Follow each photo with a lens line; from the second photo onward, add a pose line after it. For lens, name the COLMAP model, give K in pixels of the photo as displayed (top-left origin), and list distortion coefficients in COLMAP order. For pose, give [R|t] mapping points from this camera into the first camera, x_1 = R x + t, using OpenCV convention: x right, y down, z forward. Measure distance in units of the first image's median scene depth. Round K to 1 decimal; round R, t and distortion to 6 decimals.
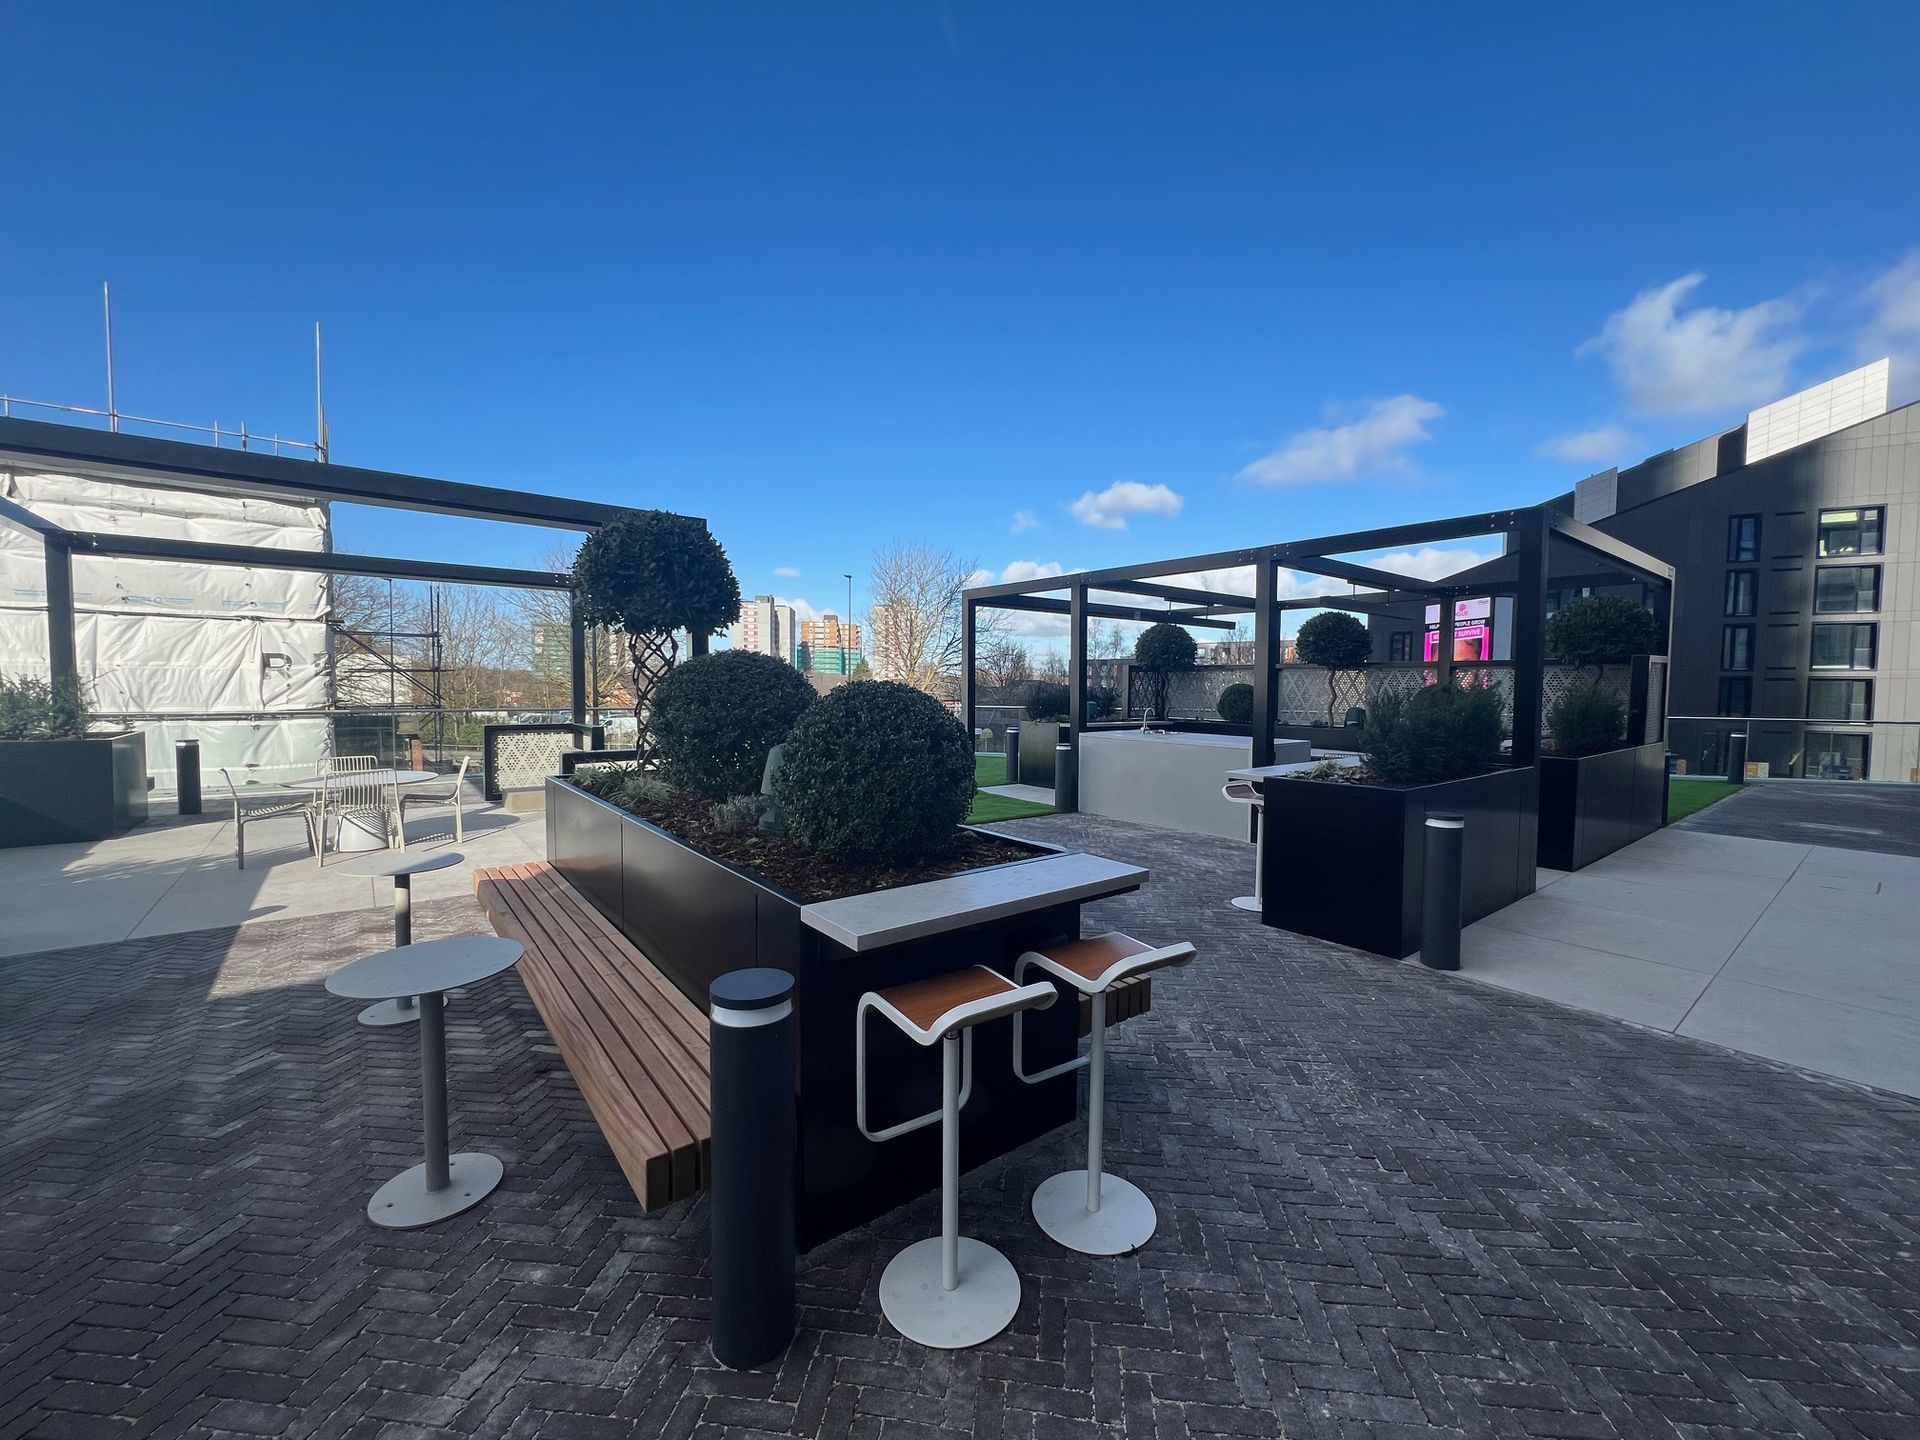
lens RADIAL K [[787.6, 0, 960.0], [0, 787.6, 720.0], [0, 0, 1]] dist [0.002143, -0.000801]
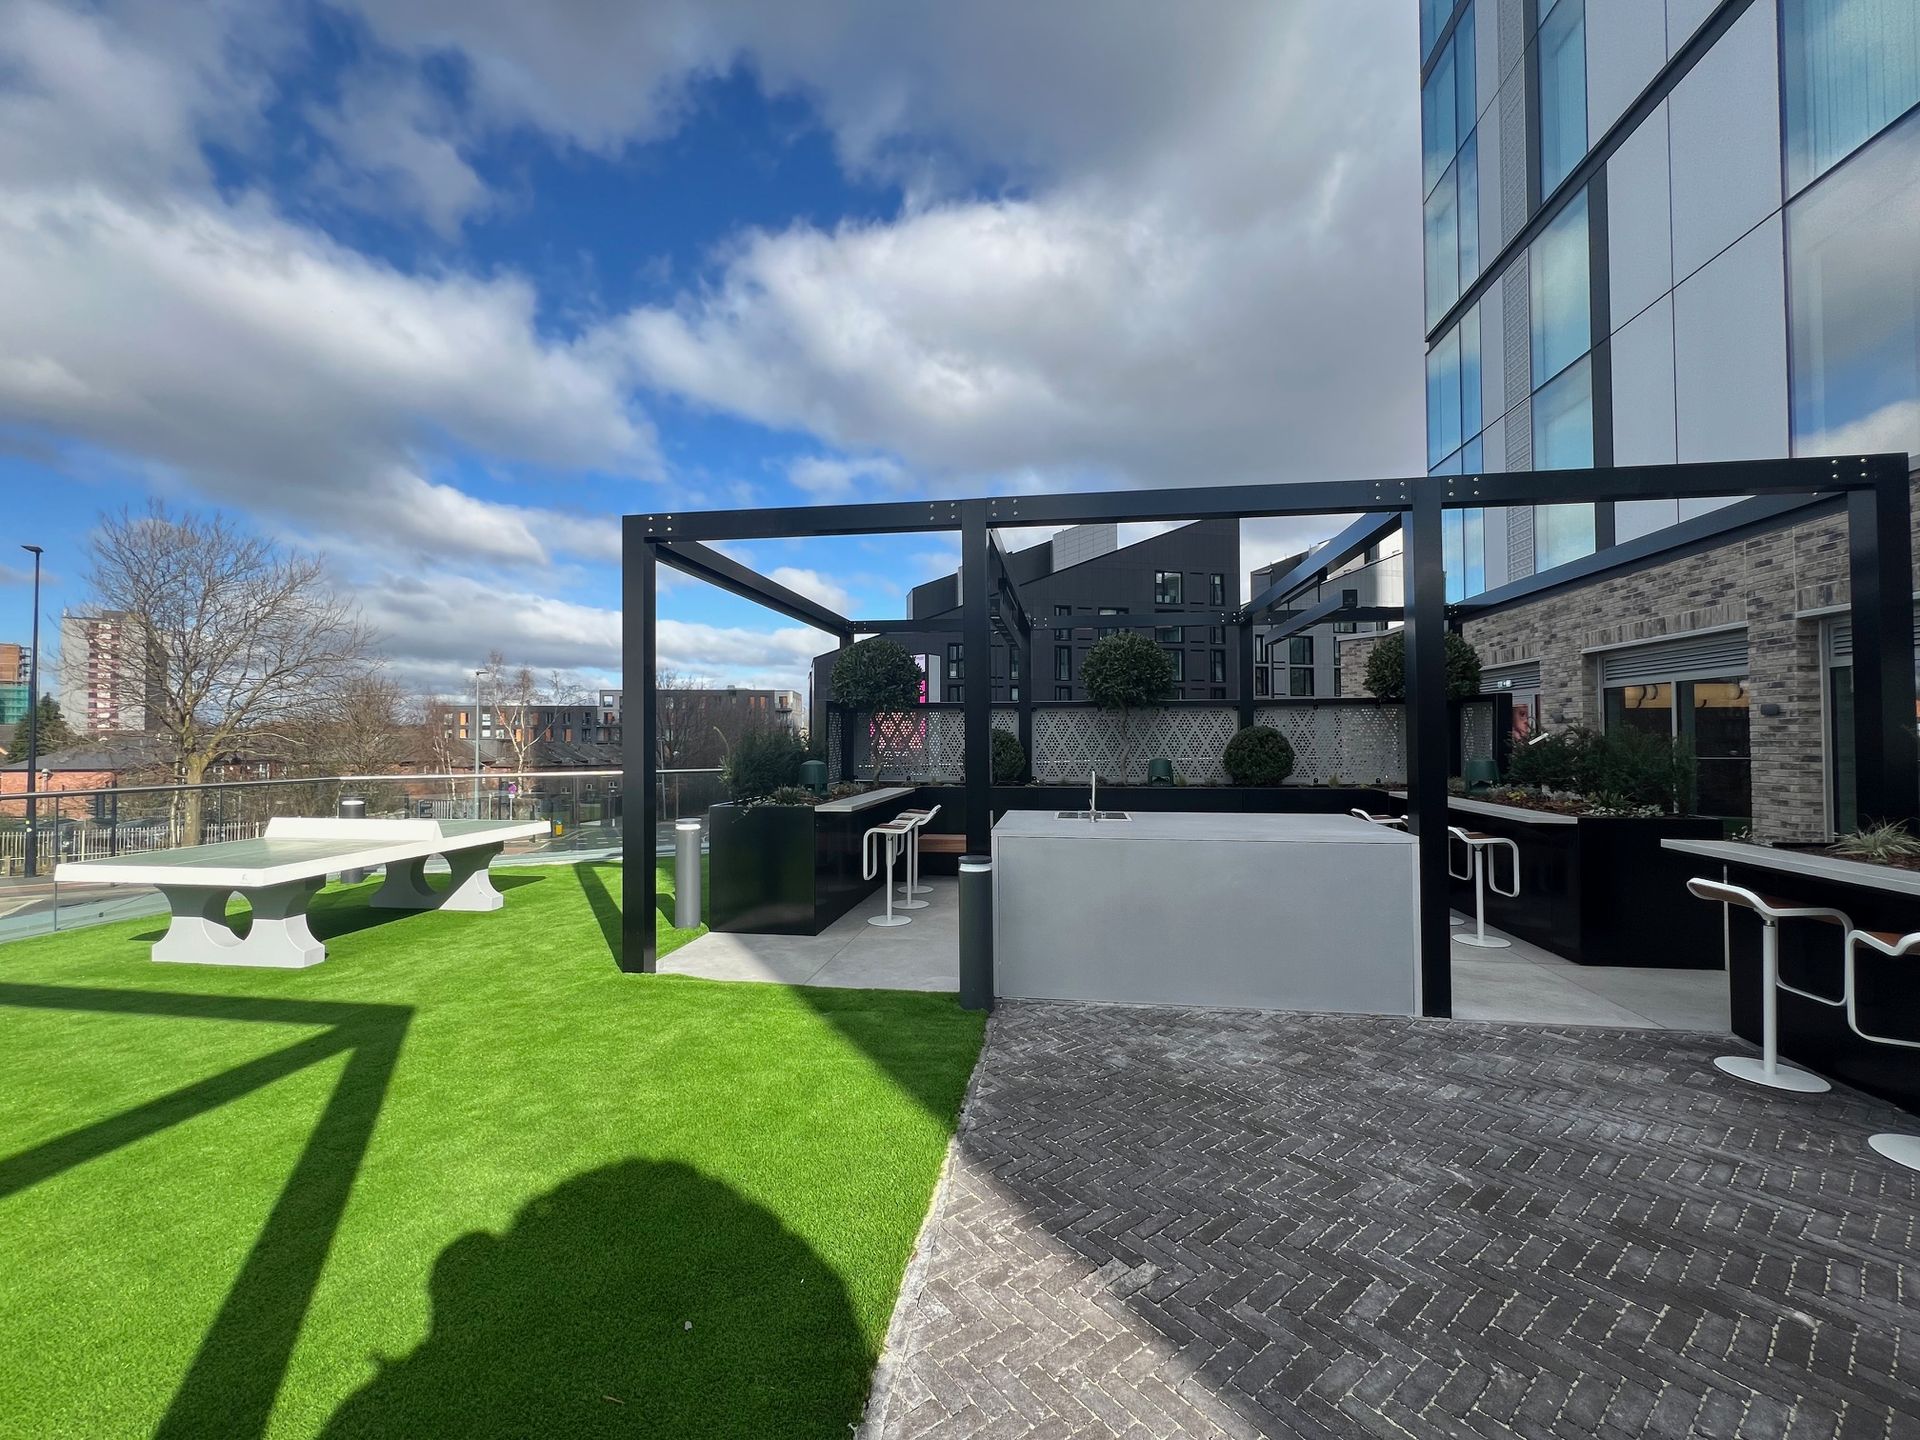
lens RADIAL K [[787.6, 0, 960.0], [0, 787.6, 720.0], [0, 0, 1]] dist [0.002143, -0.000801]
pose [[0.717746, 0.004492, 0.696290, -0.091525], [0.045215, 0.997568, -0.053044, -0.000887], [-0.694835, 0.069555, 0.715798, 0.225777]]
